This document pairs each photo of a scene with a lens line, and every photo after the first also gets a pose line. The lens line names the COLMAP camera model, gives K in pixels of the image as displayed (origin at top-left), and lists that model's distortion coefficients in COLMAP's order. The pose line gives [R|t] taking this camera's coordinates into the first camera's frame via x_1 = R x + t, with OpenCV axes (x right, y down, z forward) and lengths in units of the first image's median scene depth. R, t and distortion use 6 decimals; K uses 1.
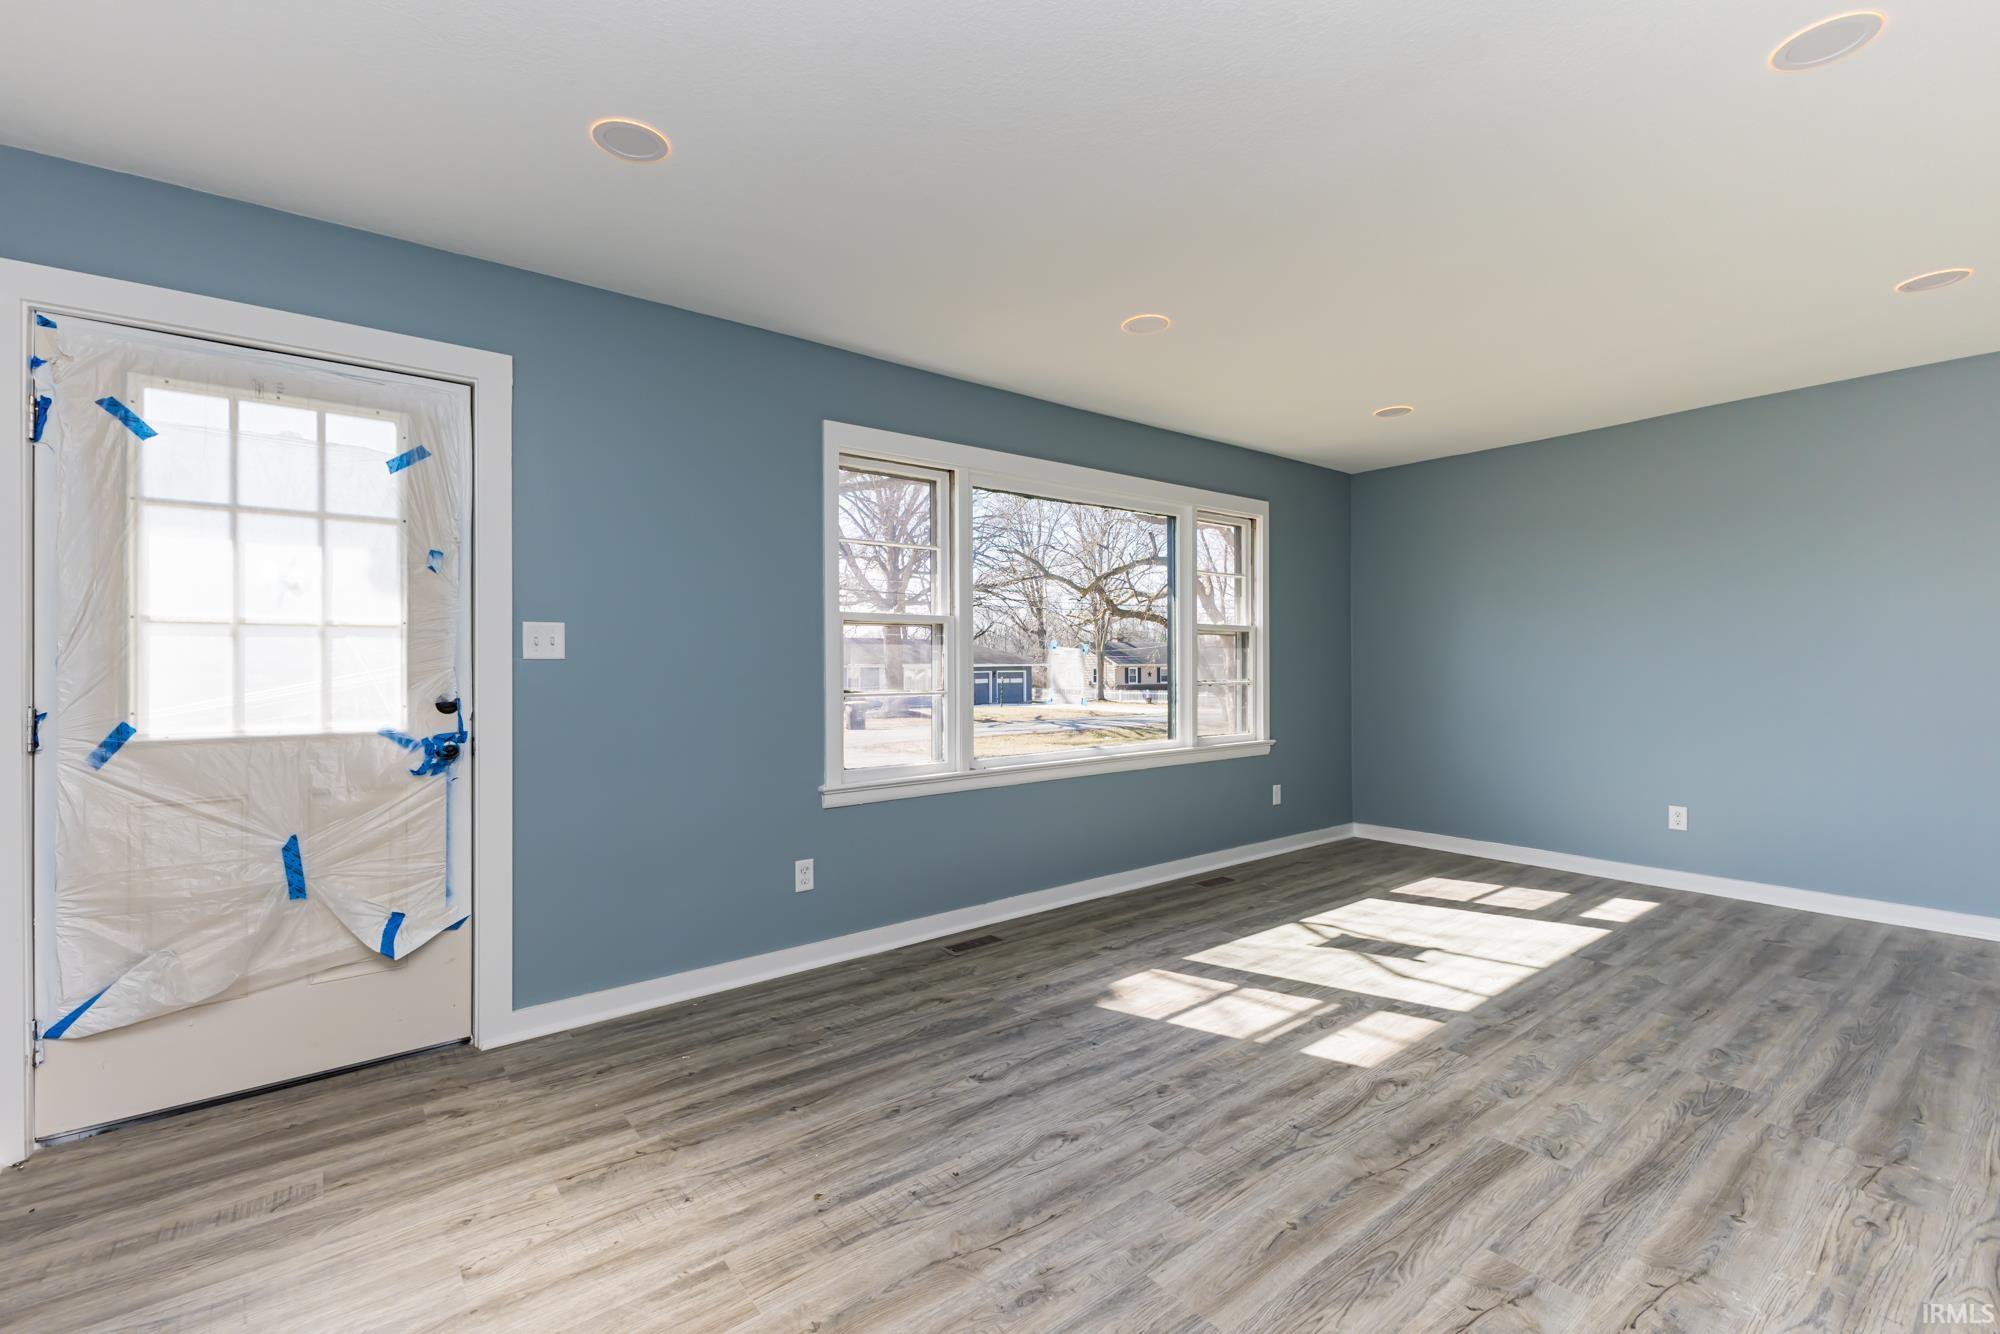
lens RADIAL K [[861.9, 0, 1000.0], [0, 861.9, 667.0], [0, 0, 1]] dist [0.023037, -0.008162]
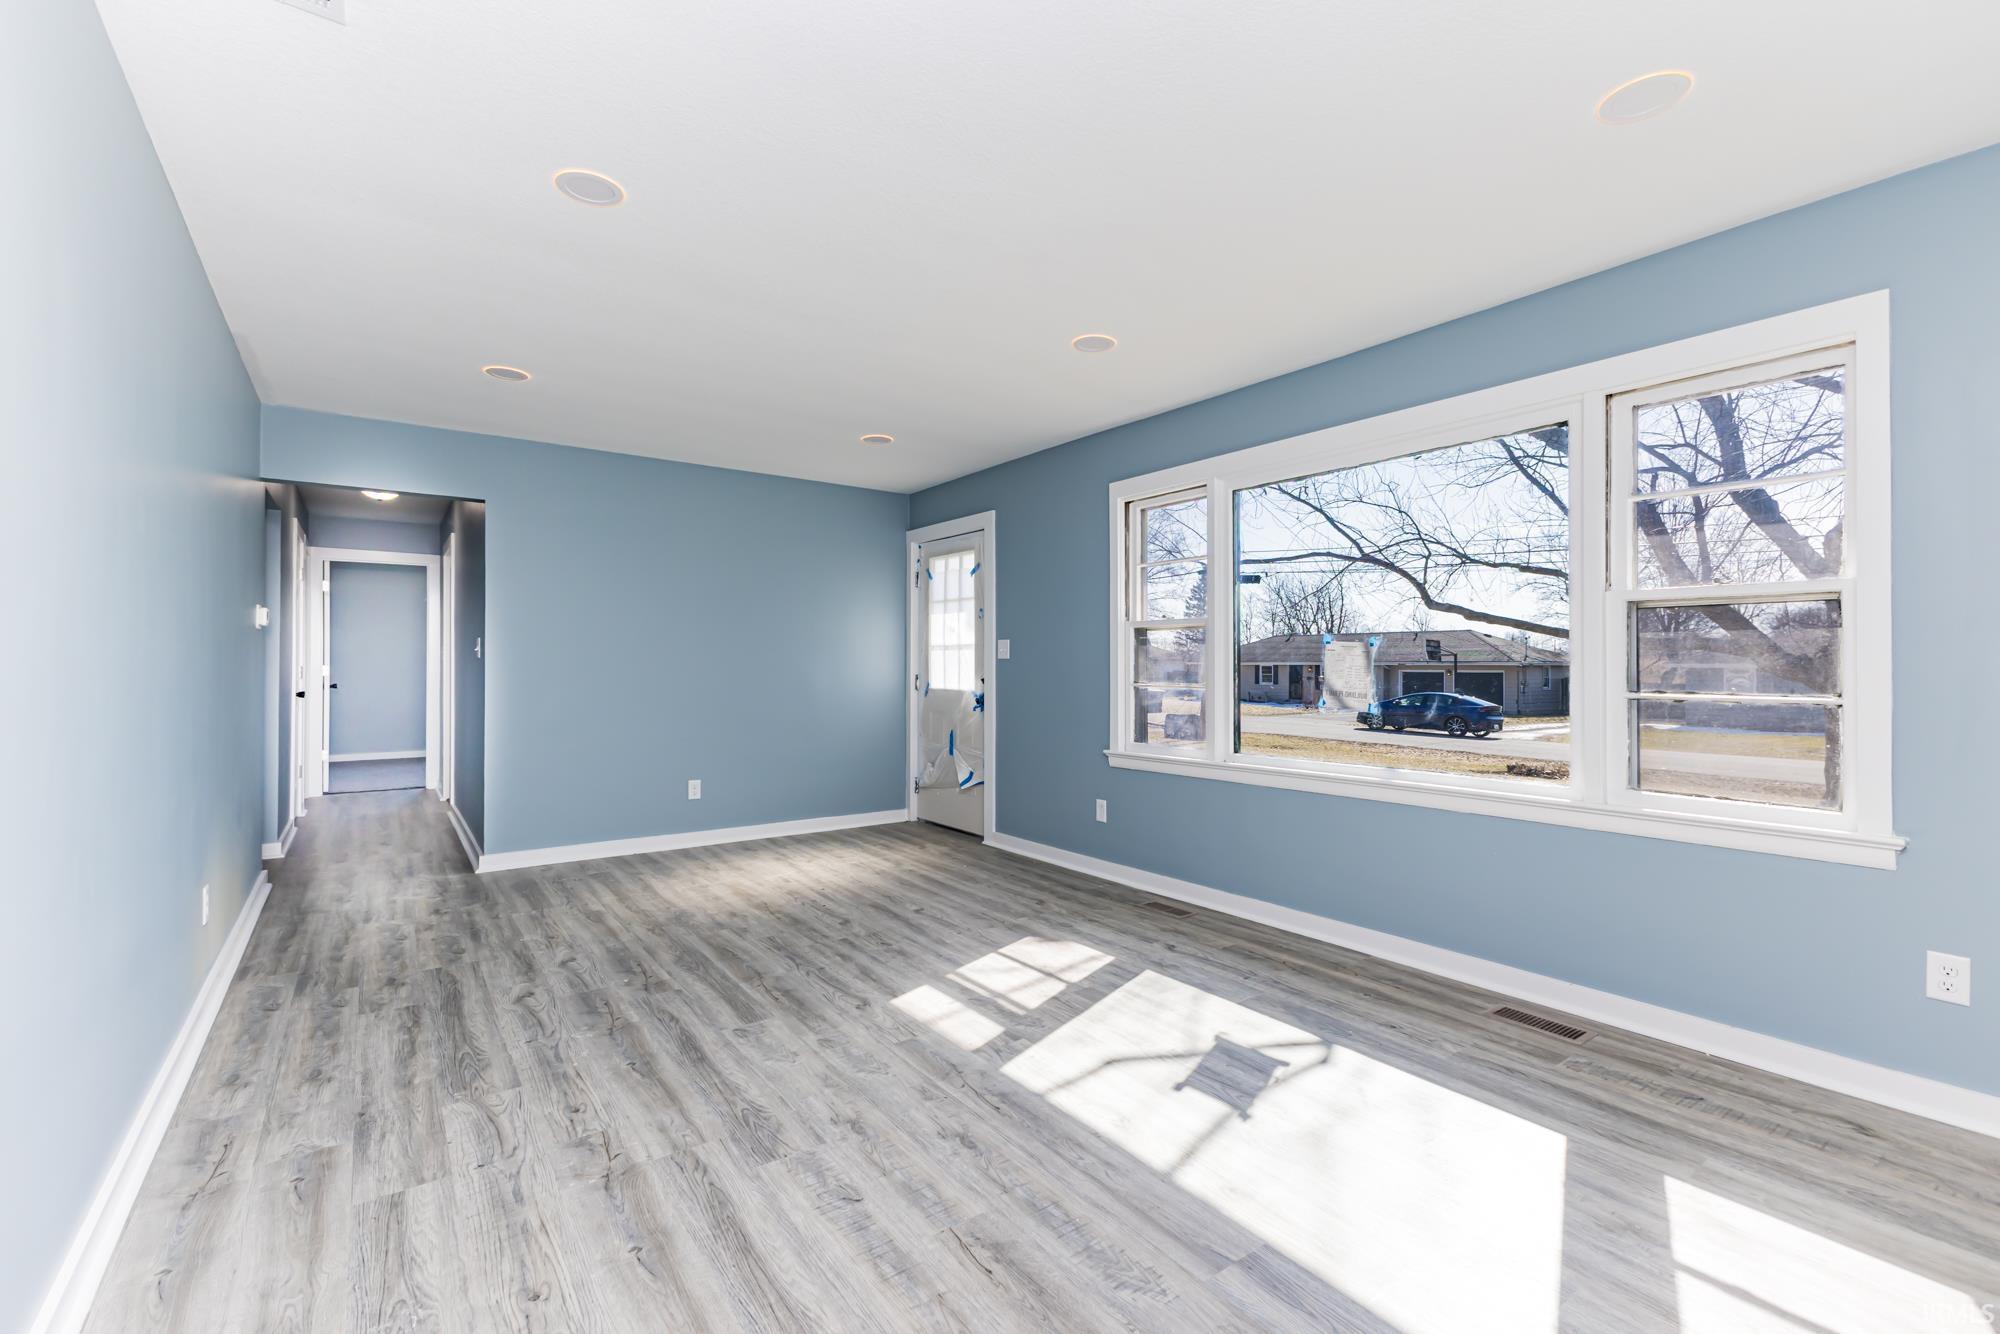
lens RADIAL K [[858.7, 0, 997.9], [0, 858.7, 661.4], [0, 0, 1]] dist [0.010201, 0.000240]
pose [[-0.039079, 0.000485, -0.999236, 1.381390], [-0.002499, 0.999997, 0.000584, -0.003334], [0.999233, 0.002520, -0.039077, 1.034329]]
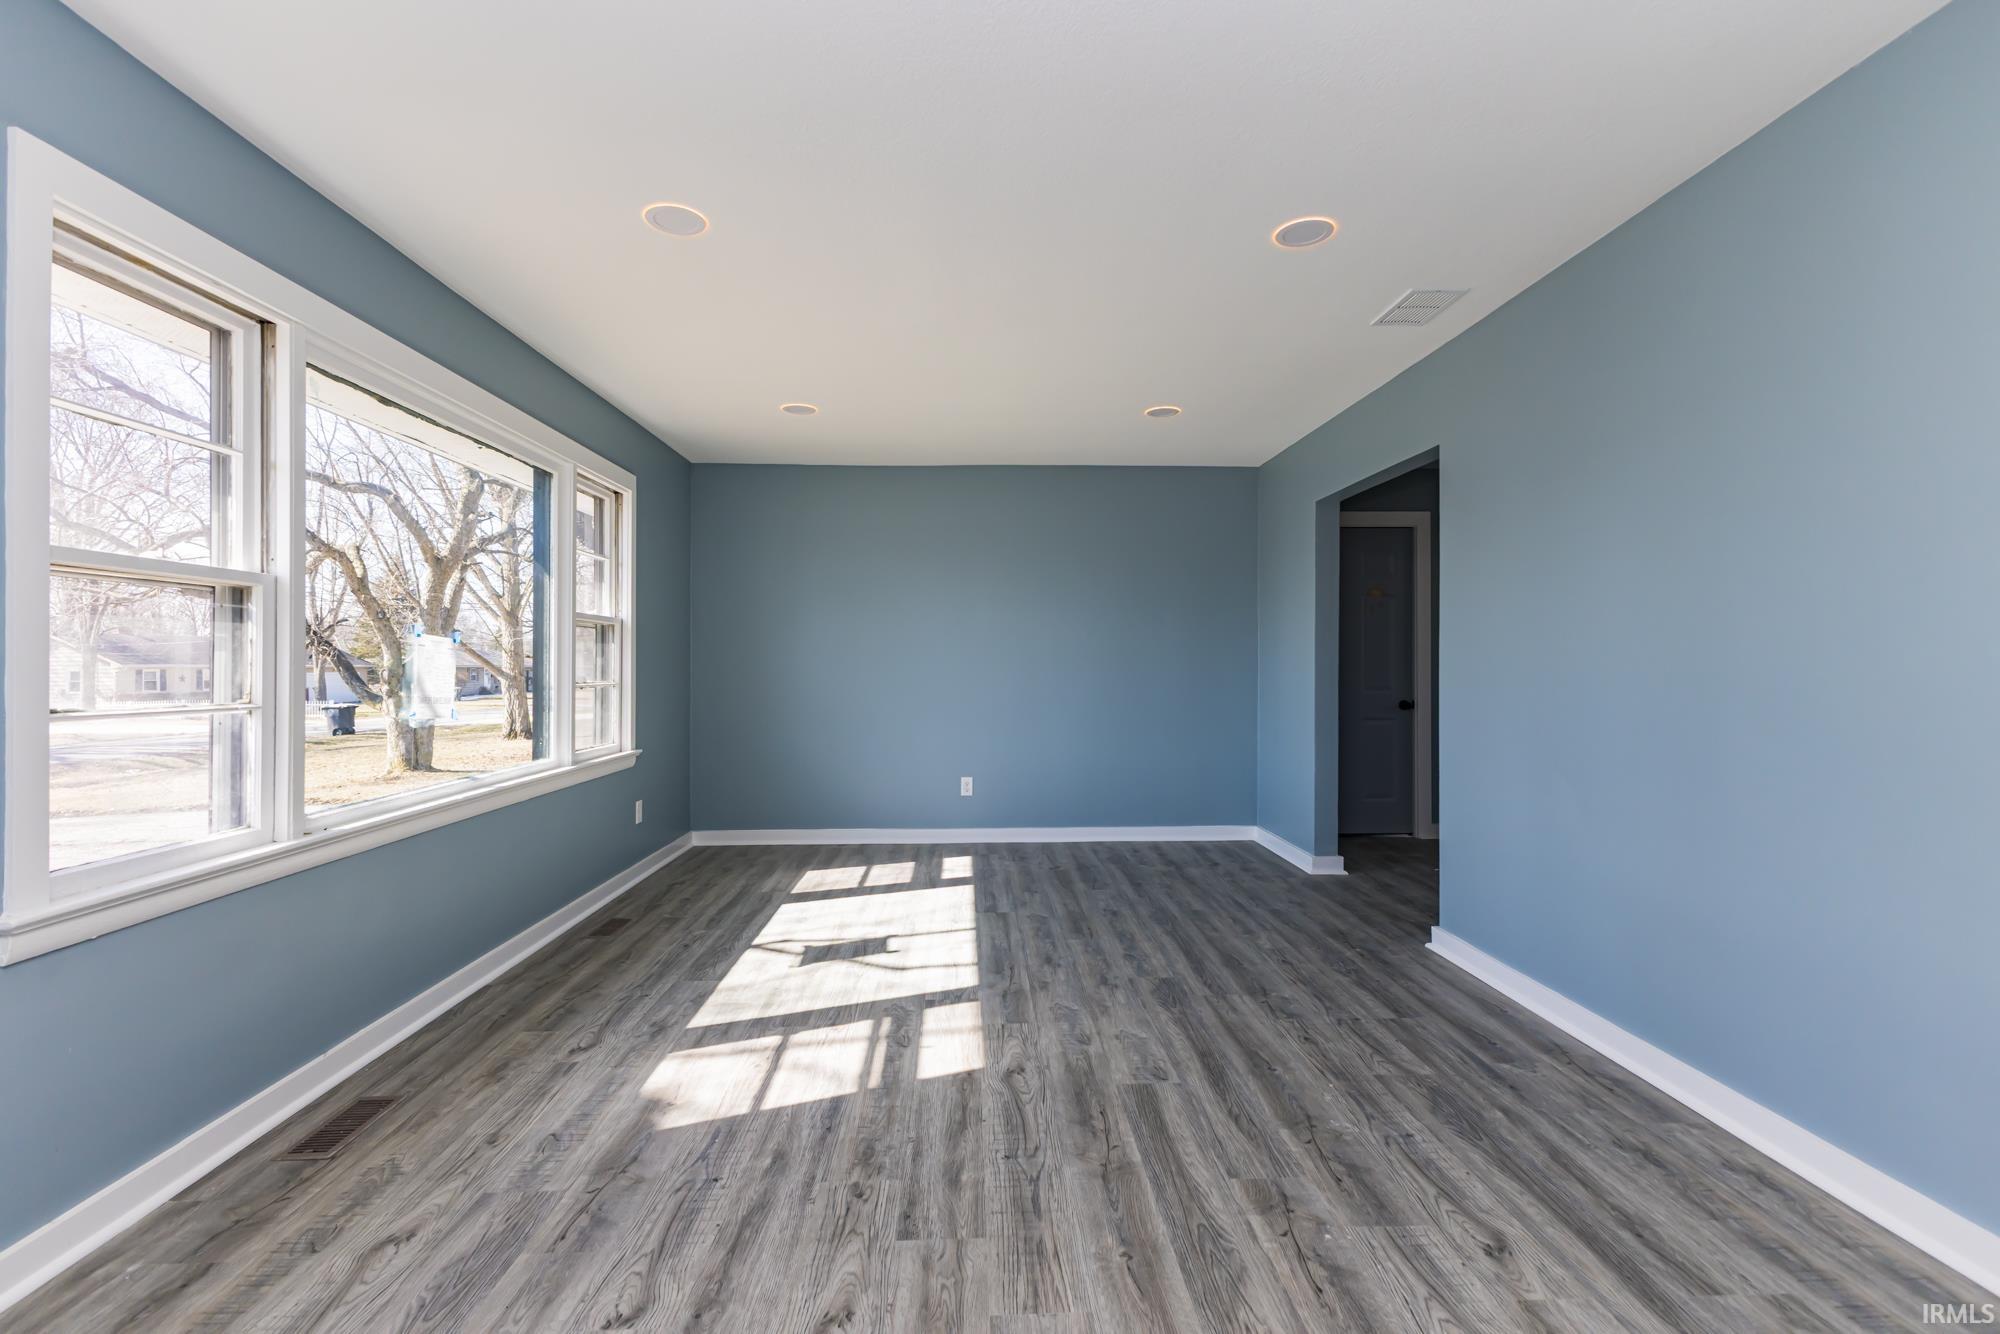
lens RADIAL K [[858.7, 0, 997.9], [0, 858.7, 661.4], [0, 0, 1]] dist [0.010201, 0.000240]
pose [[0.588828, 0.008362, 0.808215, -0.315922], [-0.000904, 0.999953, -0.009688, 0.006087], [-0.808258, 0.004974, 0.588808, 0.351468]]
